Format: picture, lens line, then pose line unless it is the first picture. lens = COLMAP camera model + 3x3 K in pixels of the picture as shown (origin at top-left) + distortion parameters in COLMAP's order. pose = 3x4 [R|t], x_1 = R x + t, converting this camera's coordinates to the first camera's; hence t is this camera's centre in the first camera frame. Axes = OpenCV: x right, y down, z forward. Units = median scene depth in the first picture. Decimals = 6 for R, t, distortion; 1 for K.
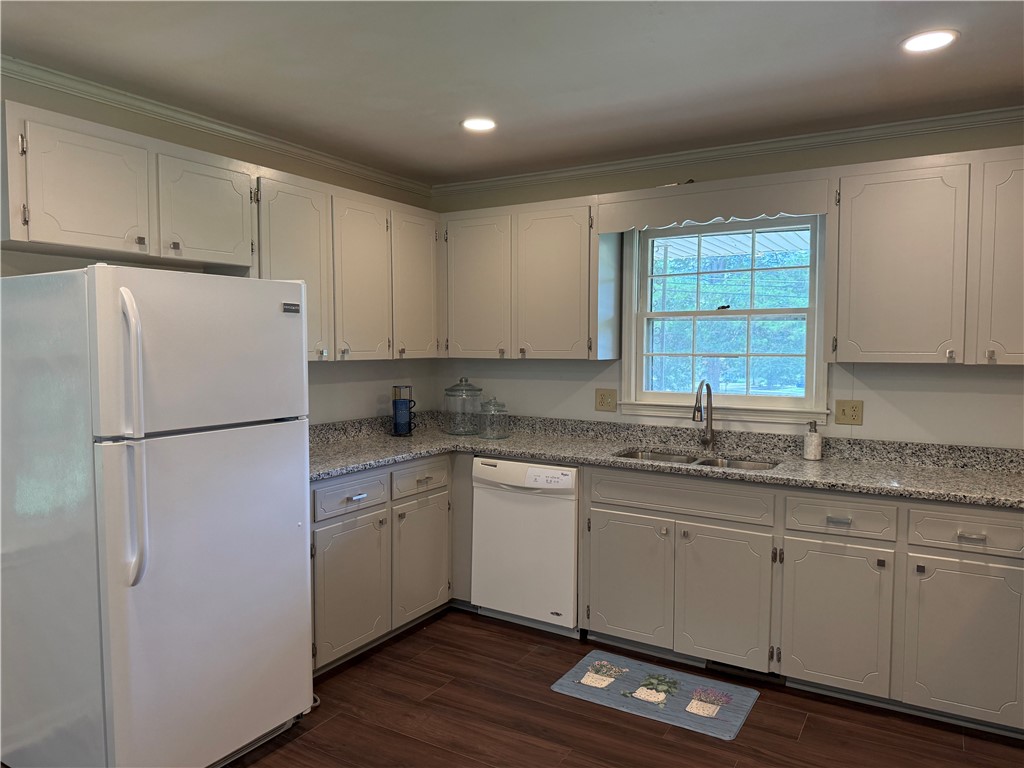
lens RADIAL K [[738.6, 0, 515.3], [0, 738.6, 383.7], [0, 0, 1]] dist [0.138280, -0.197900]
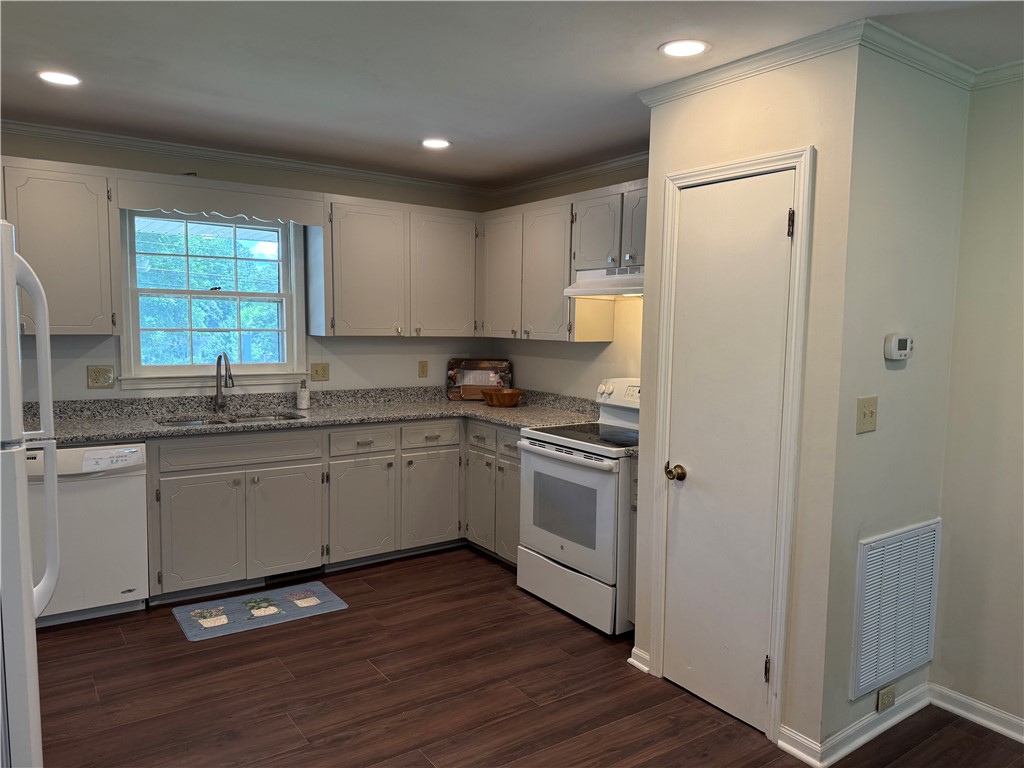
lens RADIAL K [[738.6, 0, 515.3], [0, 738.6, 383.7], [0, 0, 1]] dist [0.138280, -0.197900]
pose [[0.404427, -0.070592, 0.911842, -0.660593], [0.038250, 0.997450, 0.060254, -0.009118], [-0.913770, 0.010510, 0.406096, 0.120627]]
